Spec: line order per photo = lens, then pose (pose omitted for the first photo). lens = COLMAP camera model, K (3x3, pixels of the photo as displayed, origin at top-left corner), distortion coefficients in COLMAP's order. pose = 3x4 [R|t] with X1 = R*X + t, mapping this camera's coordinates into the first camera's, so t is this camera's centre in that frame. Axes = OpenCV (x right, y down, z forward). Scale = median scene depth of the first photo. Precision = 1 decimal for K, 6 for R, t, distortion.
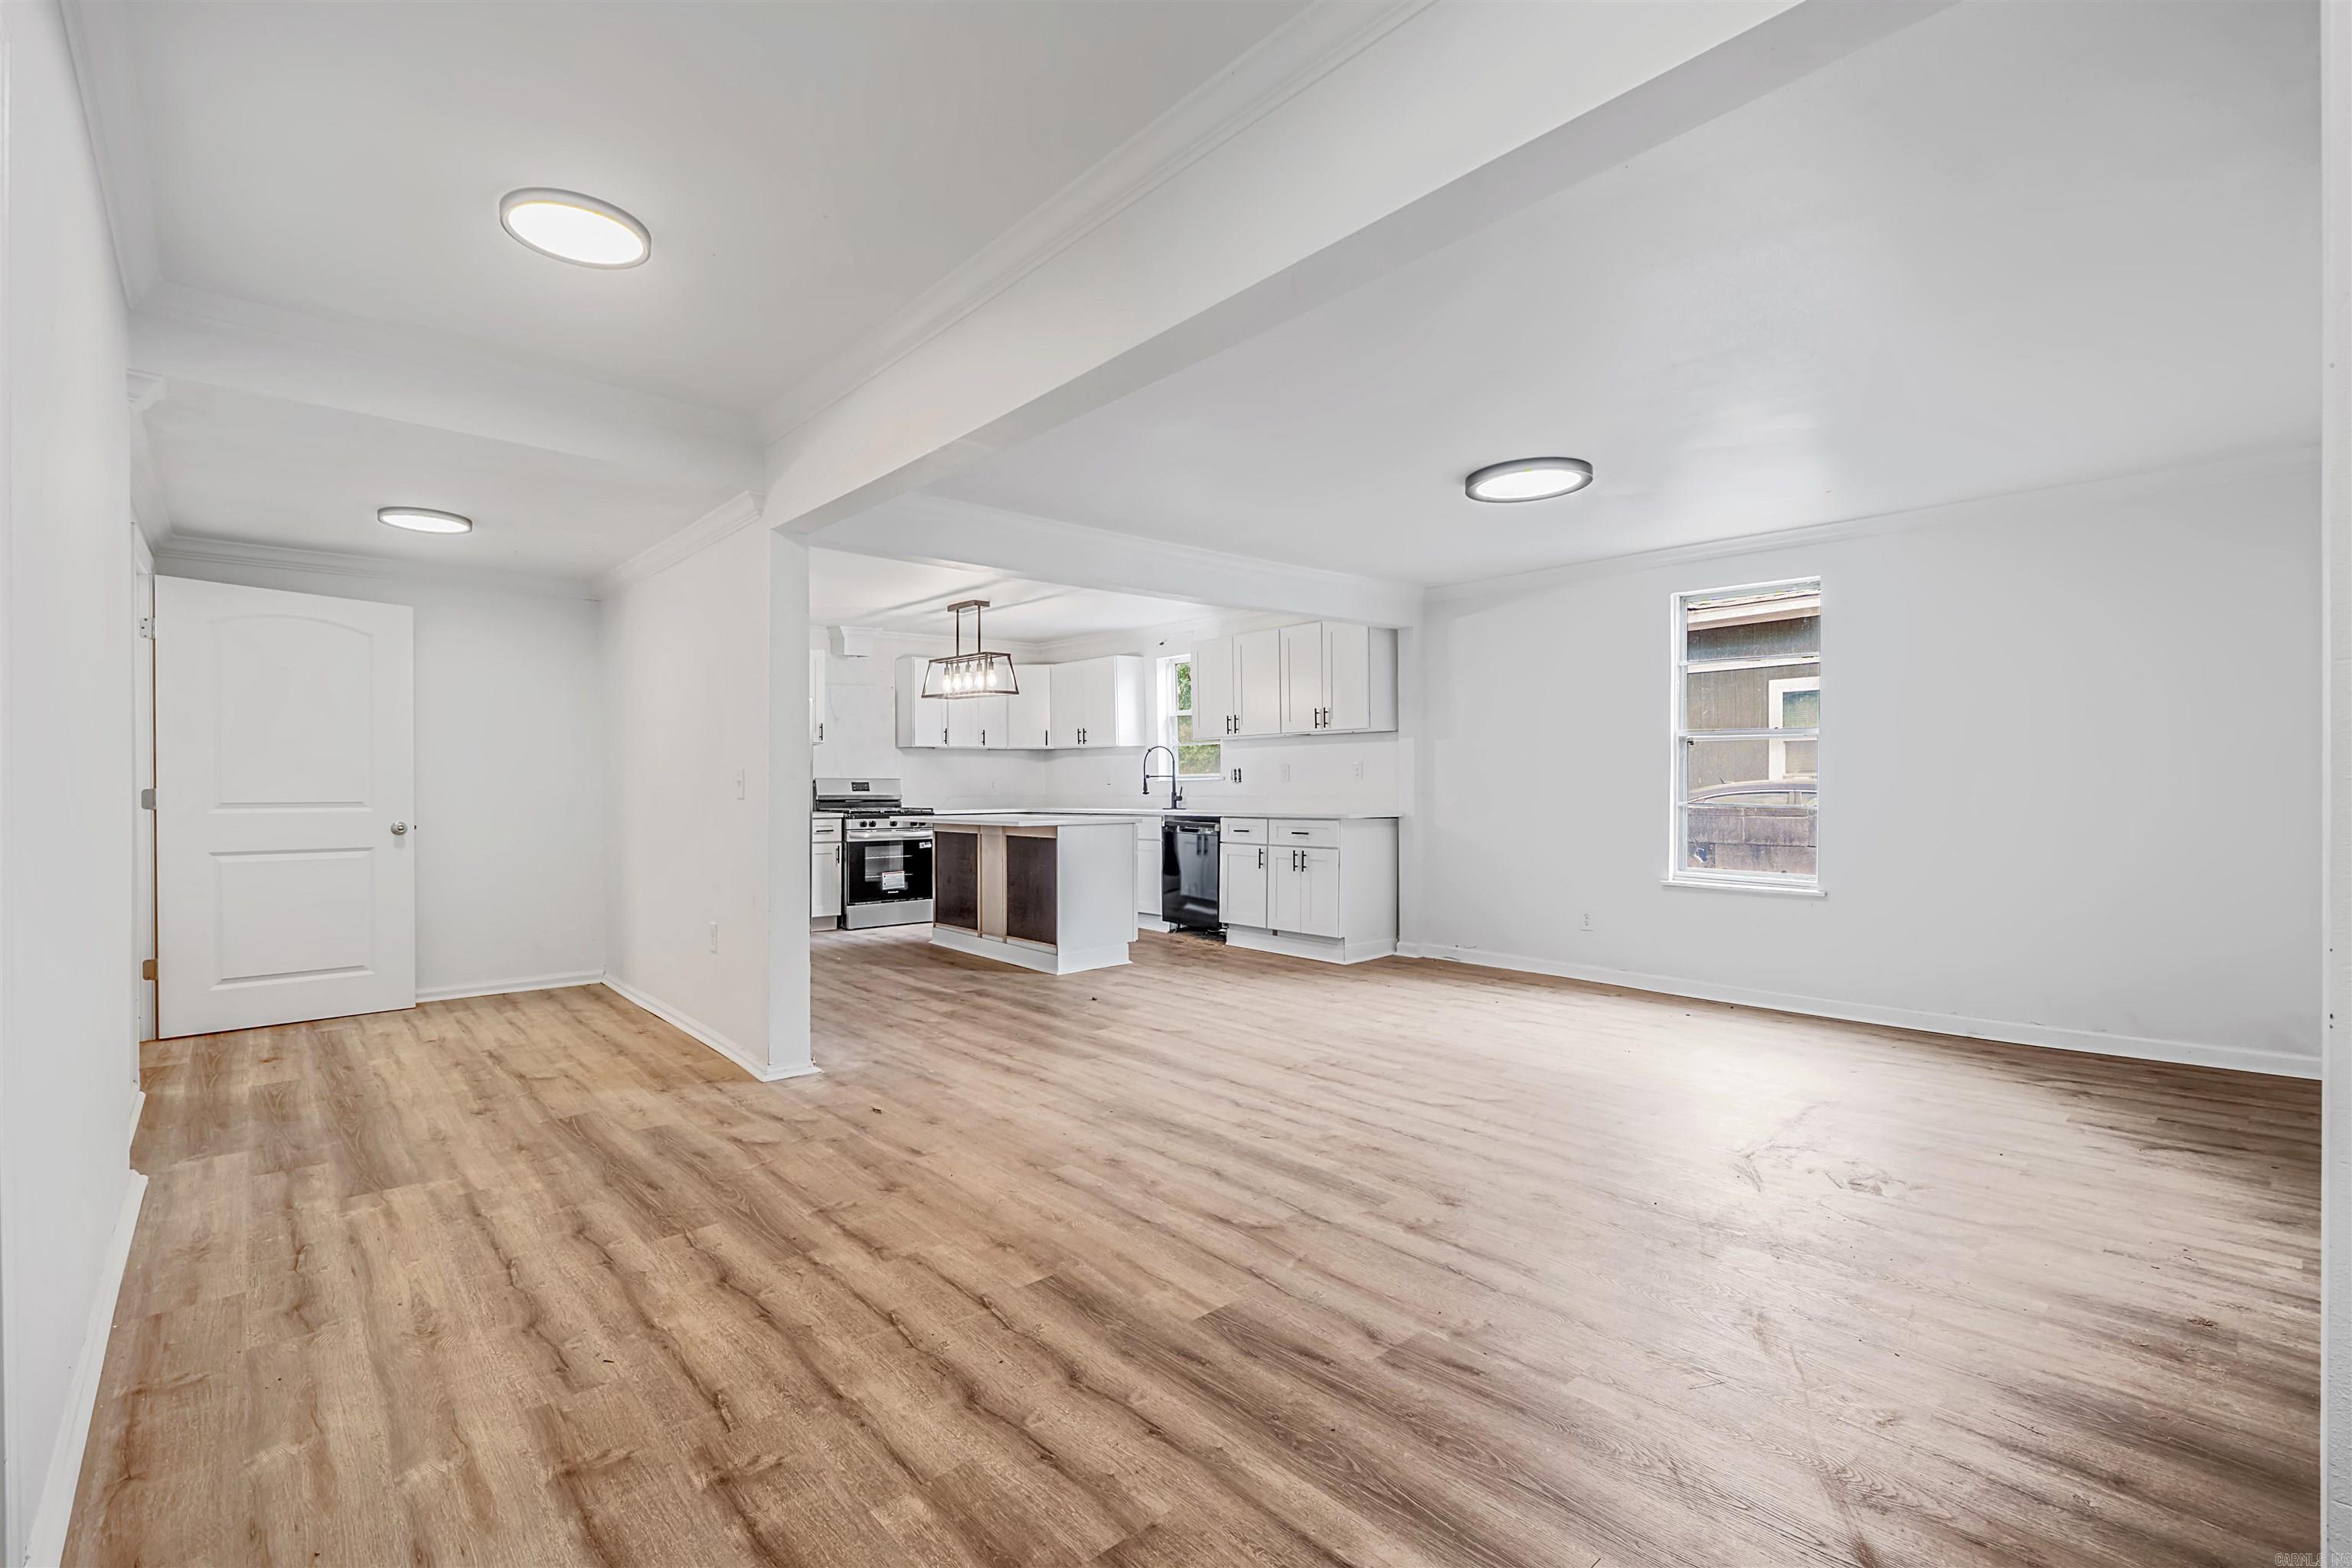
lens RADIAL K [[1027.8, 0, 1168.0], [0, 1027.8, 788.7], [0, 0, 1]] dist [-0.001073, 0.000007]
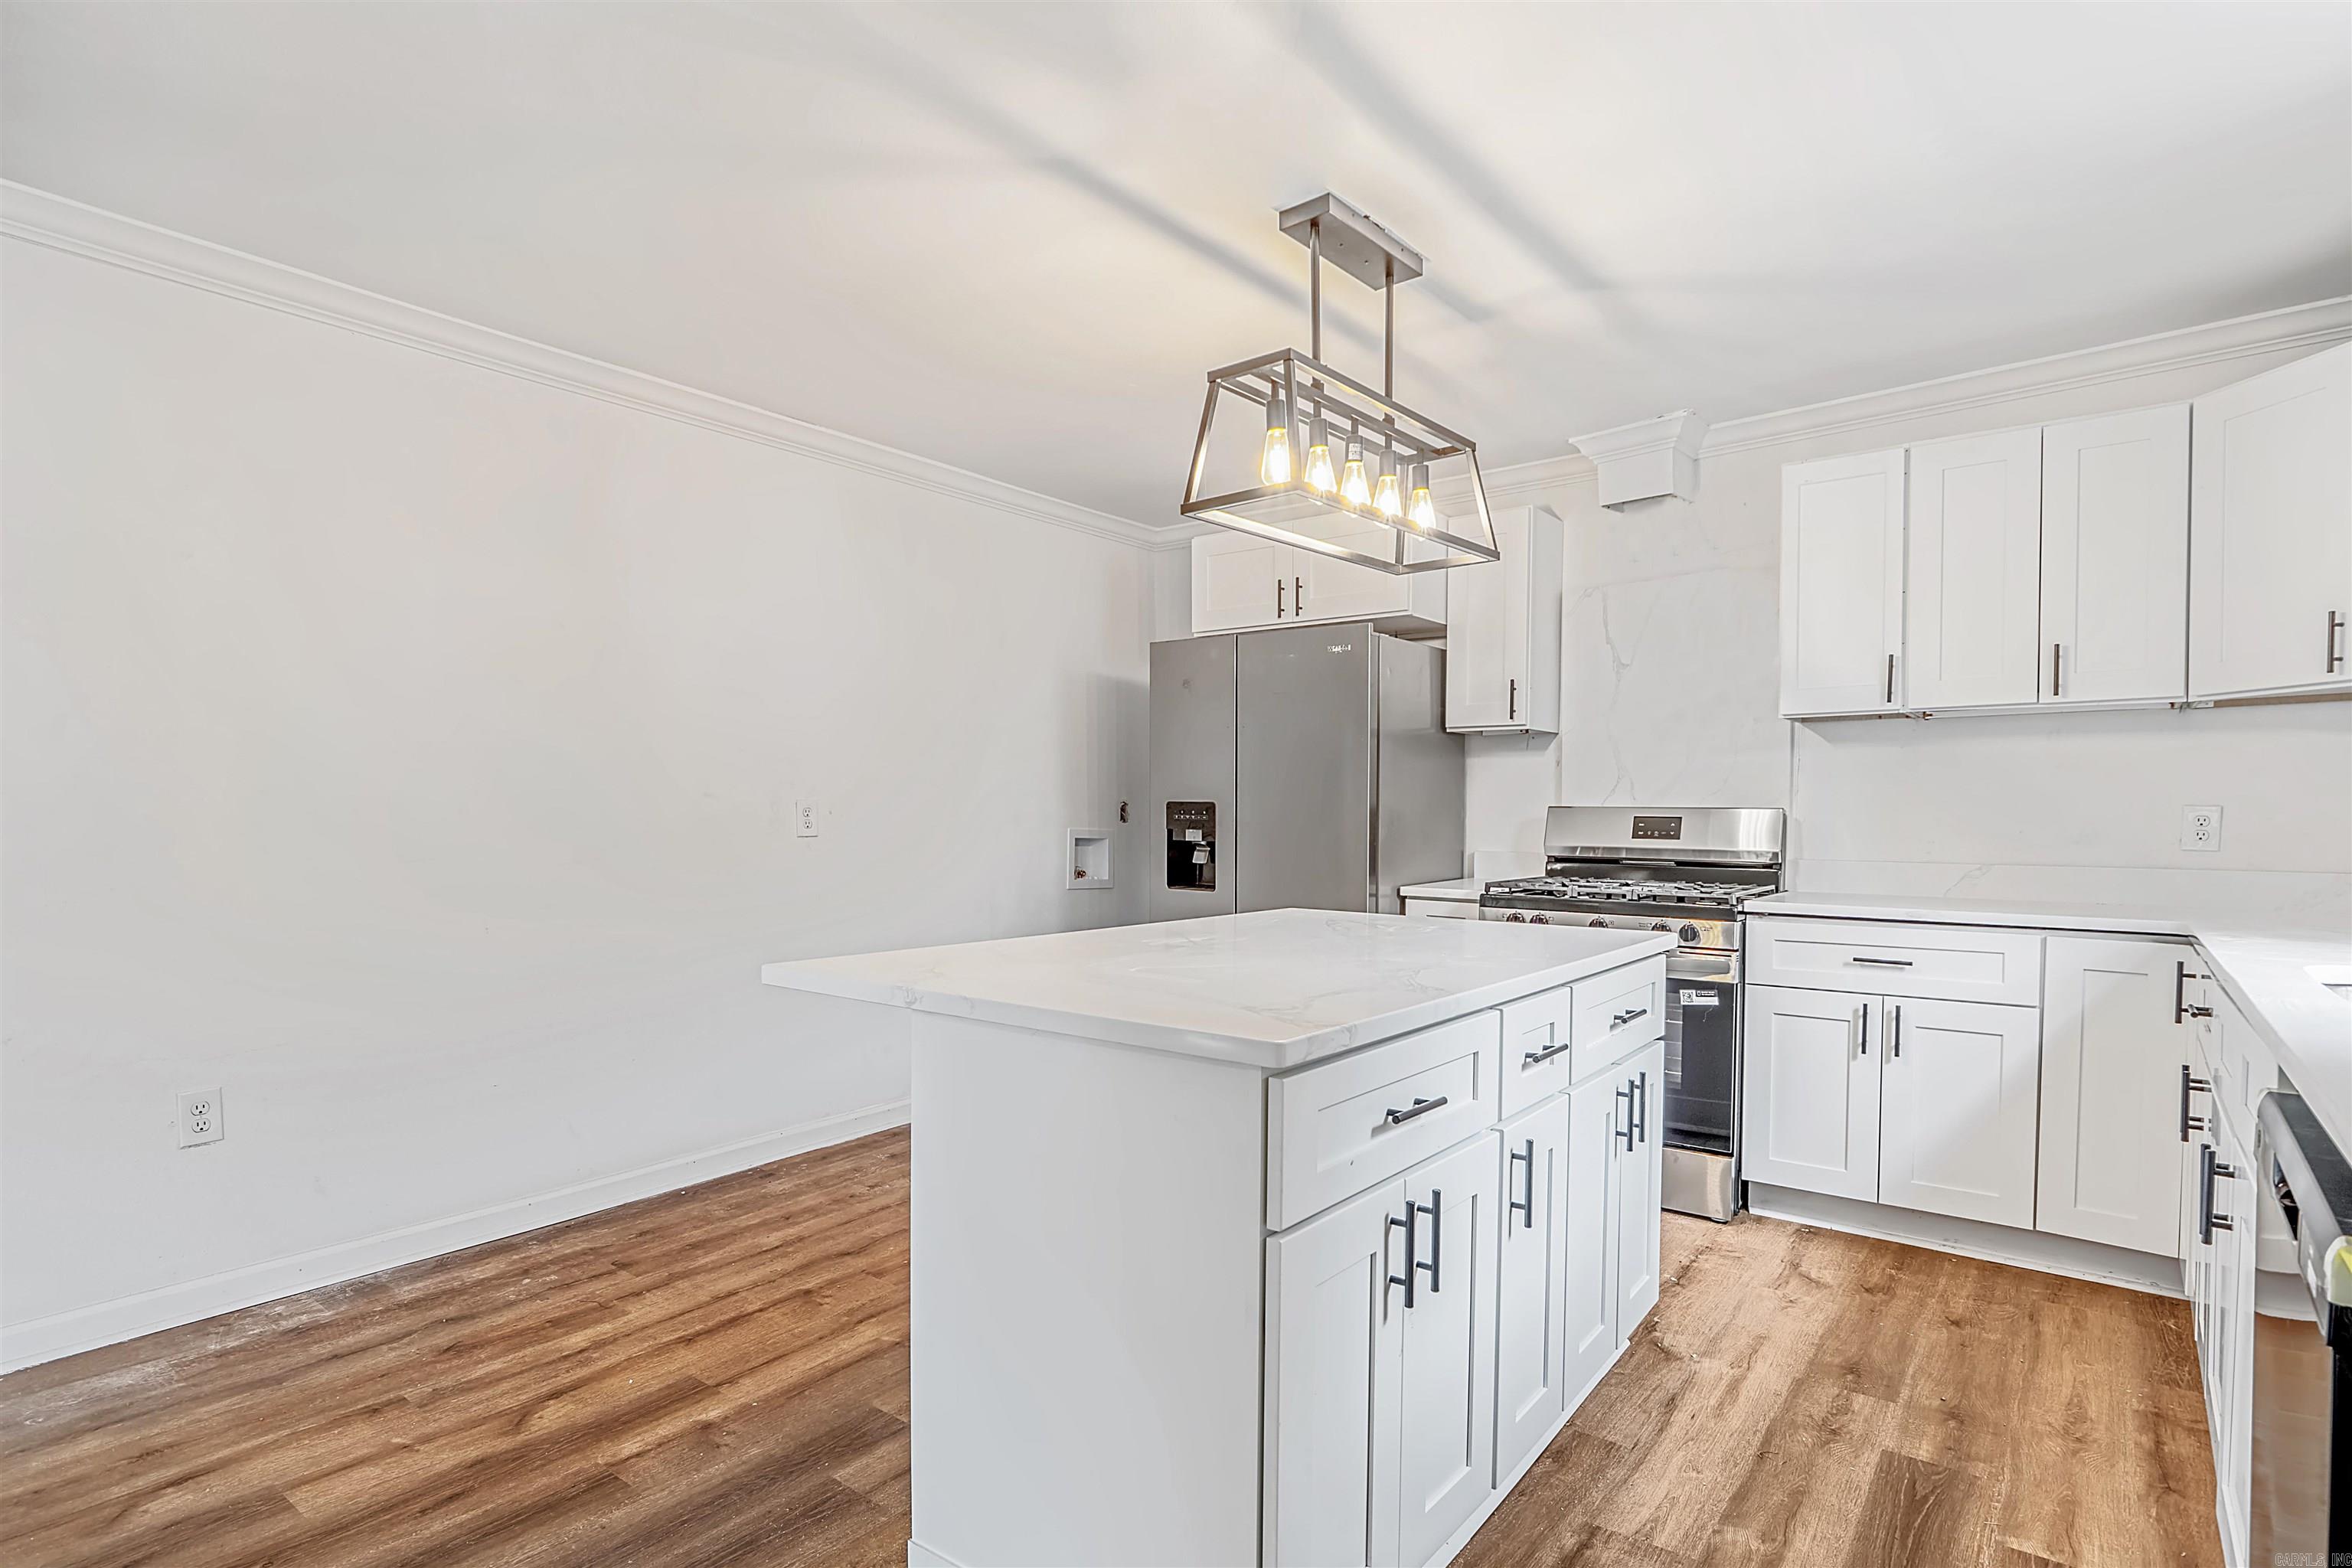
lens RADIAL K [[1185.3, 0, 1169.4], [0, 1185.3, 847.4], [0, 0, 1]] dist [-0.001041, -0.000573]
pose [[0.169673, 0.033011, -0.984947, 0.151244], [-0.010355, 0.999443, 0.031713, -0.008422], [0.985446, 0.004819, 0.169920, 0.893087]]
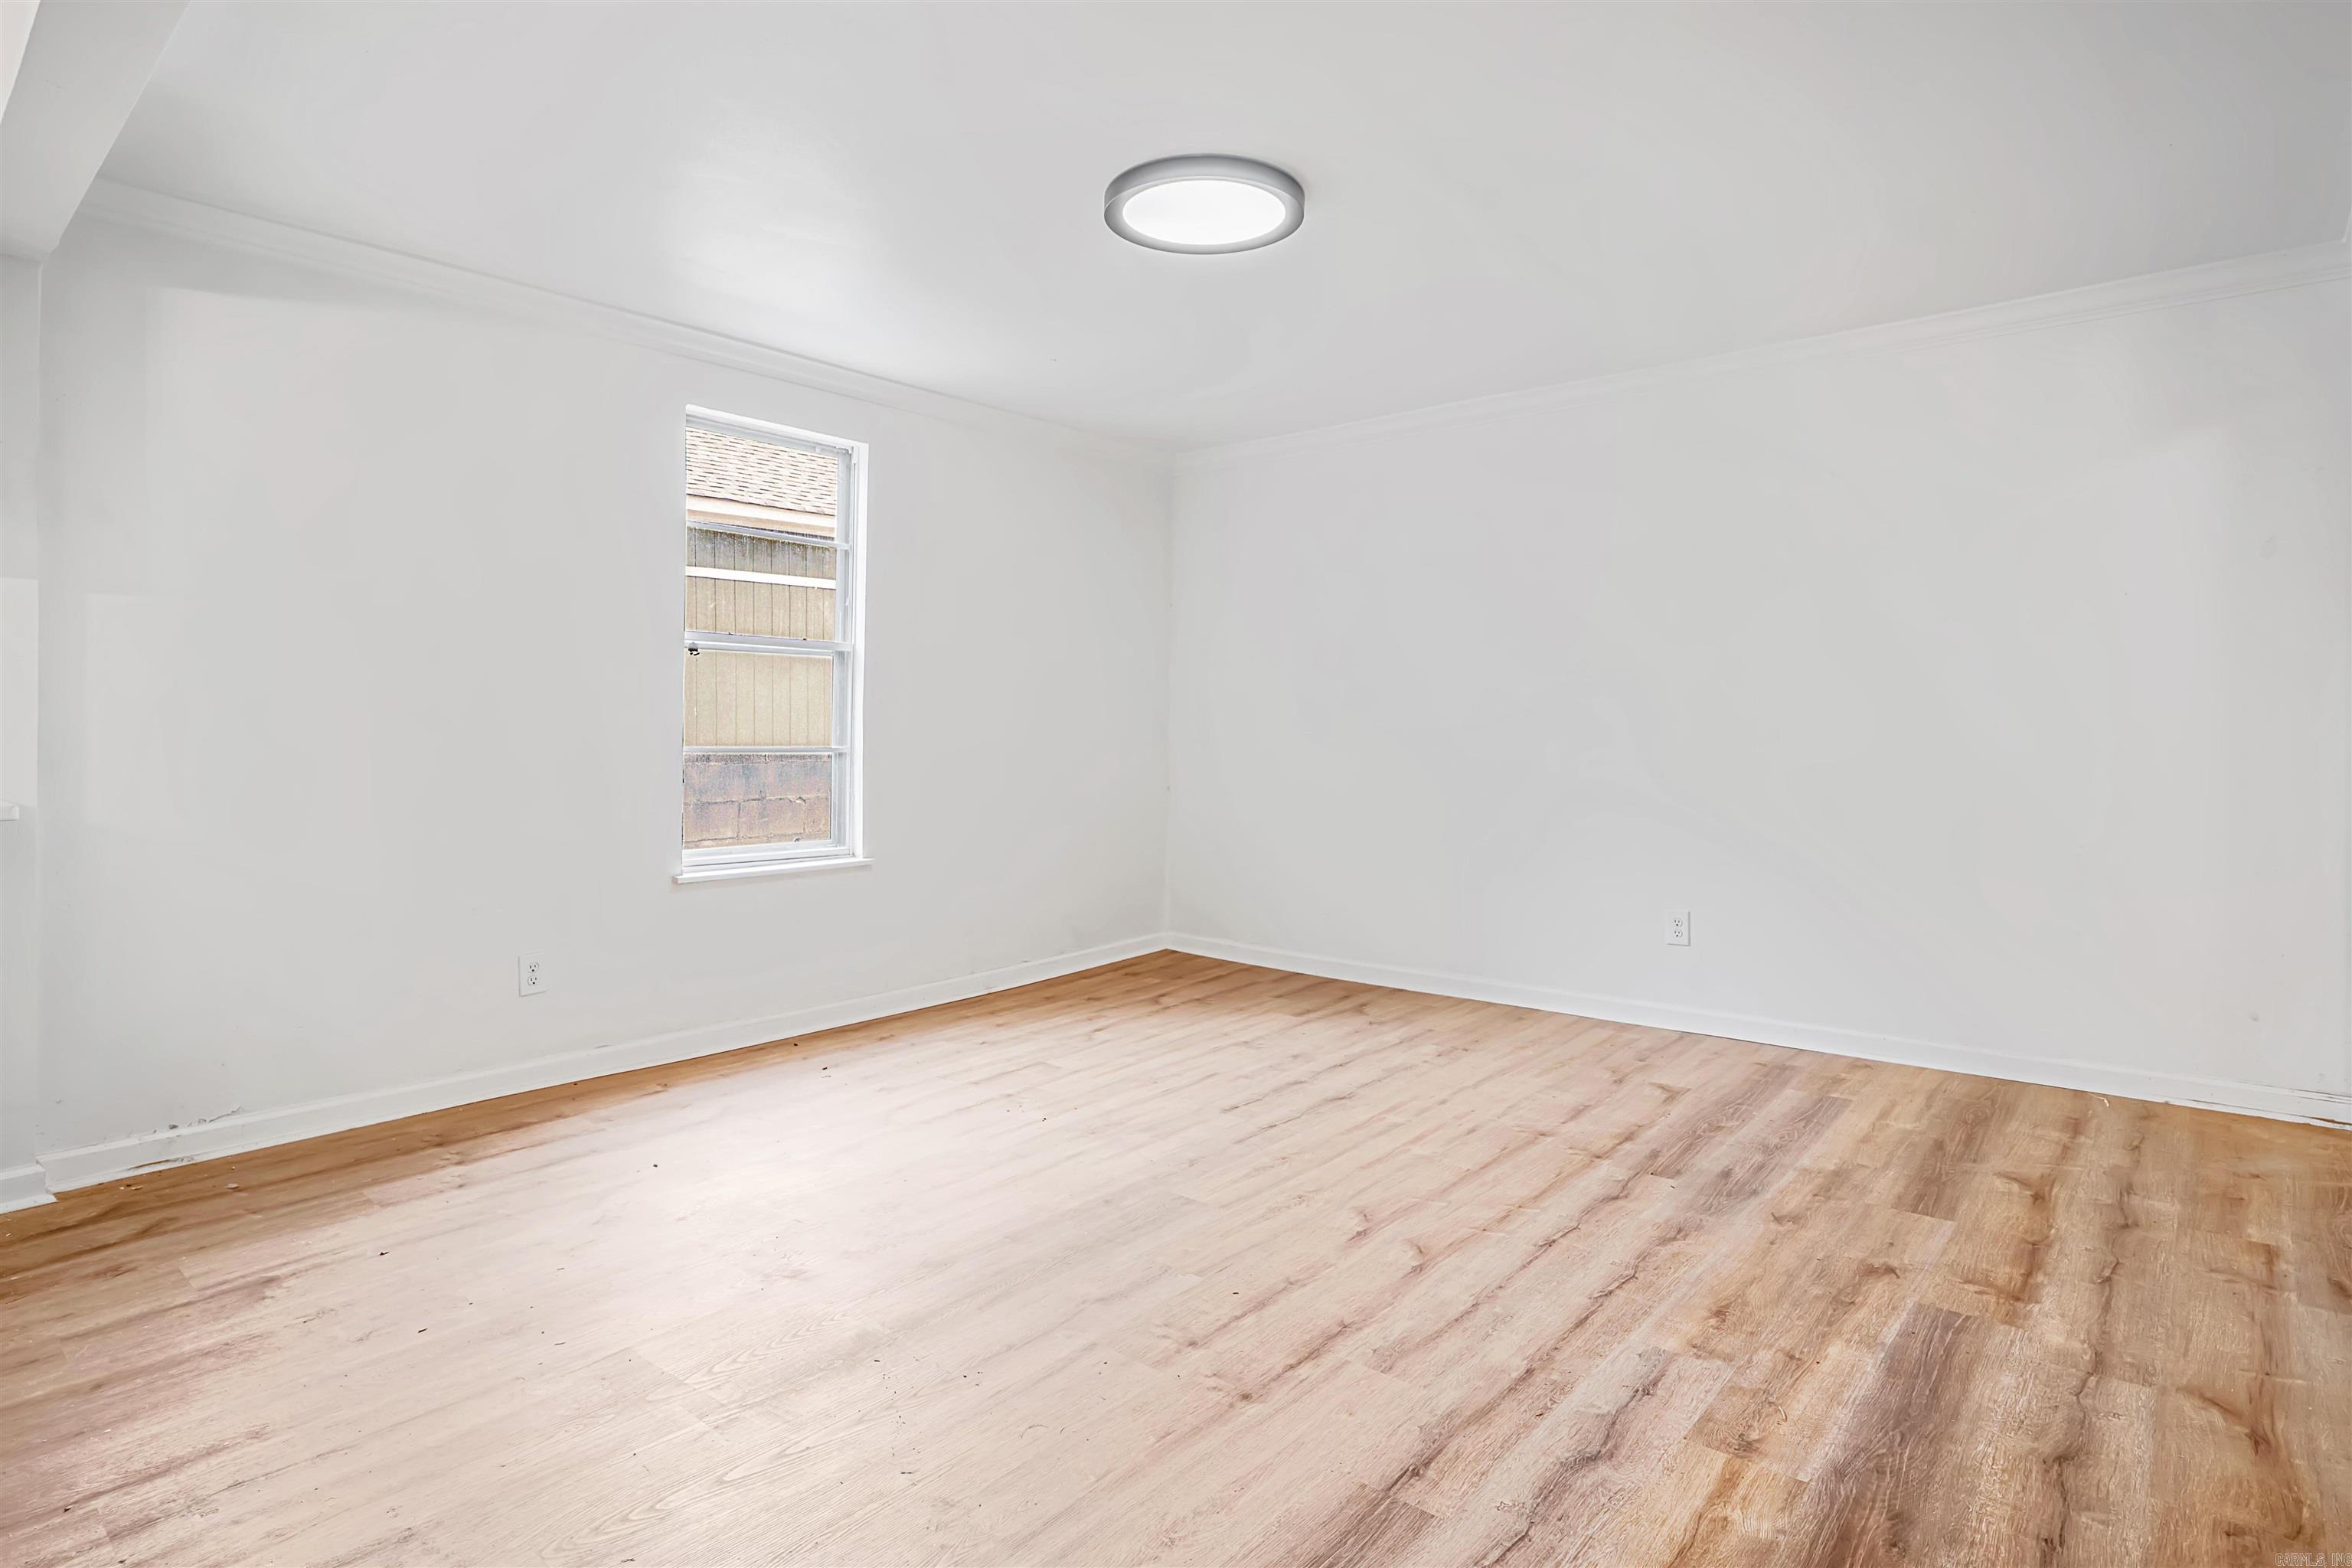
lens RADIAL K [[1216.5, 0, 1163.3], [0, 1216.5, 733.5], [0, 0, 1]] dist [-0.002470, -0.000009]
pose [[-0.118651, -0.001337, 0.992935, -0.209600], [0.007074, 0.999973, 0.002192, 0.004554], [-0.992911, 0.007284, -0.118639, 0.639327]]
